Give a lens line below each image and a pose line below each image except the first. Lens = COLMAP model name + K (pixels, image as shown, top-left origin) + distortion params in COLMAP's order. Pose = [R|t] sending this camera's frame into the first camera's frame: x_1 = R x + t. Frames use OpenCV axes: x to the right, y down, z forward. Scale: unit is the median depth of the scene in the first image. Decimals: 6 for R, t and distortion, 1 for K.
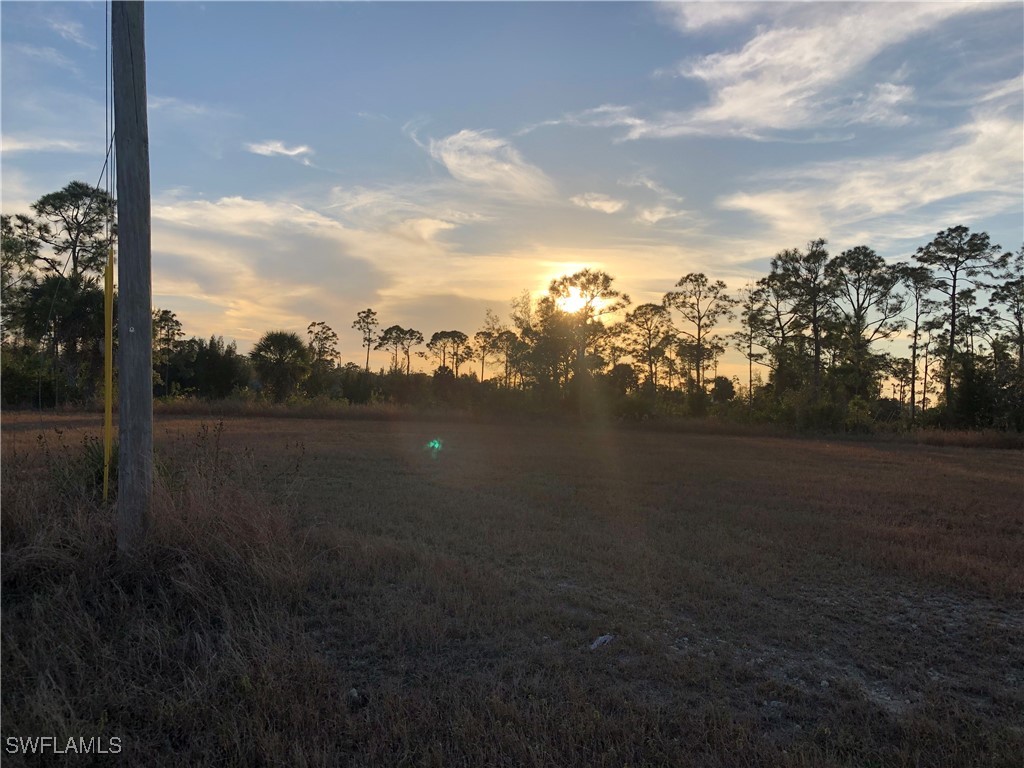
lens RADIAL K [[842.4, 0, 511.6], [0, 842.4, 345.4], [0, 0, 1]] dist [0.001234, -0.000184]
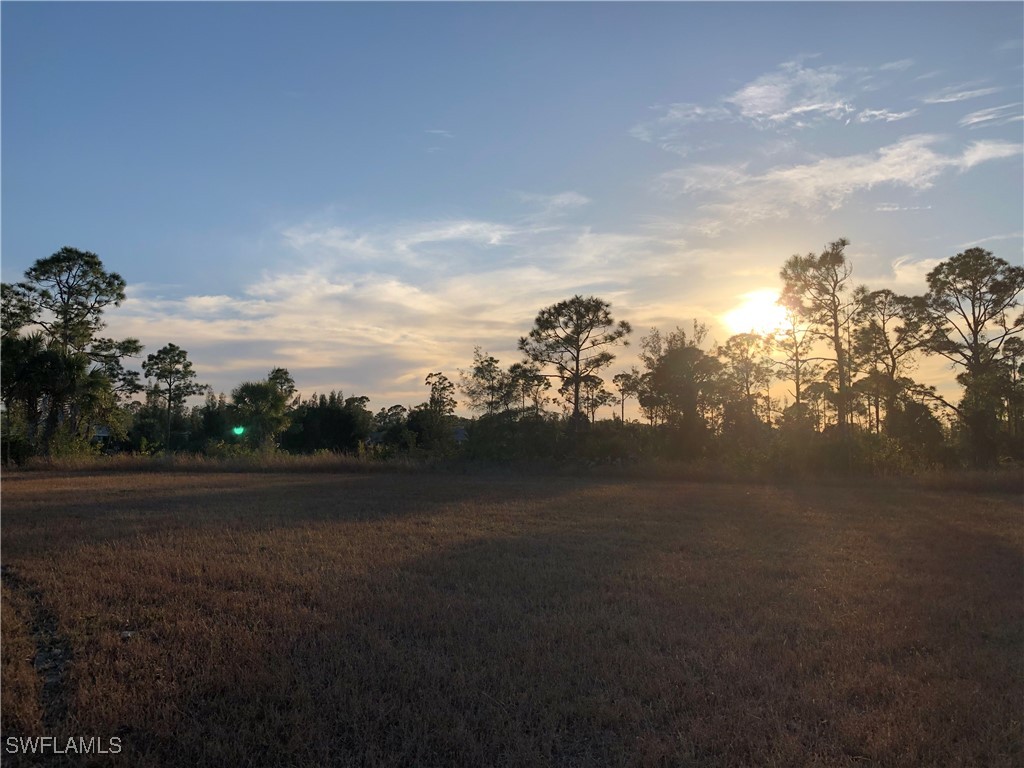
lens RADIAL K [[832.7, 0, 512.0], [0, 832.7, 384.0], [0, 0, 1]] dist [0.008252, 0.001076]
pose [[0.970679, -0.047096, -0.235720, 0.081904], [0.044690, 0.998880, -0.015541, 0.004581], [0.236188, 0.004551, 0.971697, 0.045519]]
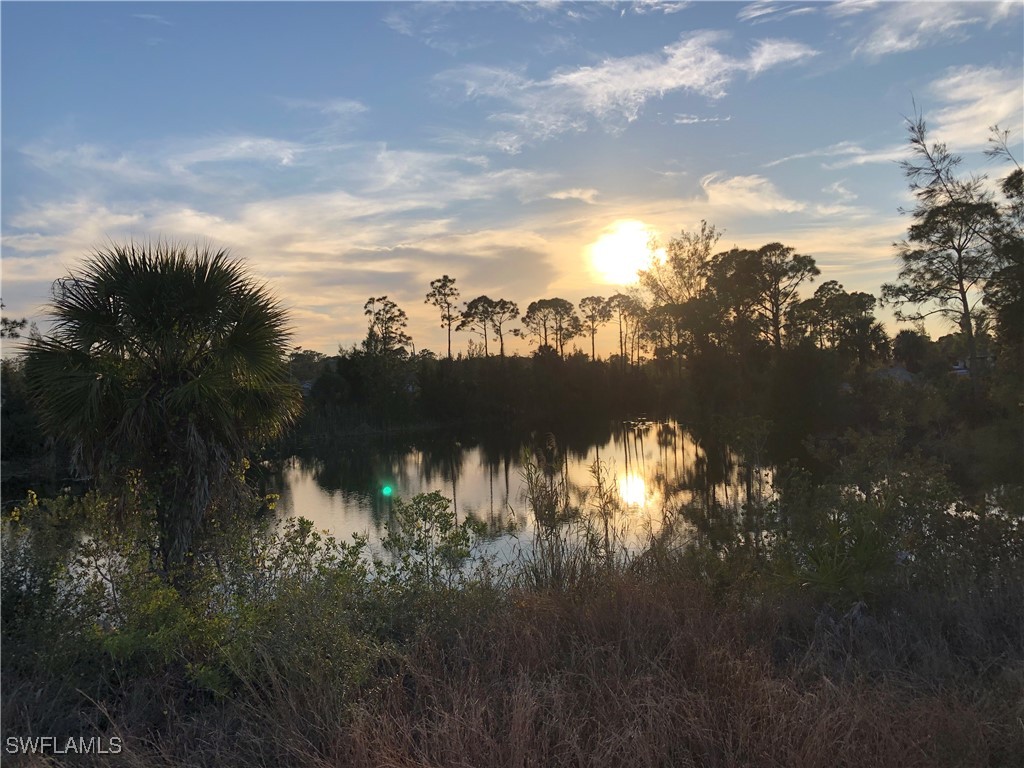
lens RADIAL K [[832.7, 0, 512.0], [0, 832.7, 384.0], [0, 0, 1]] dist [0.008252, 0.001076]
pose [[0.993520, -0.072623, -0.087425, -0.051748], [0.078893, 0.994384, 0.070542, 0.004029], [0.081812, -0.076982, 0.993670, 0.259671]]
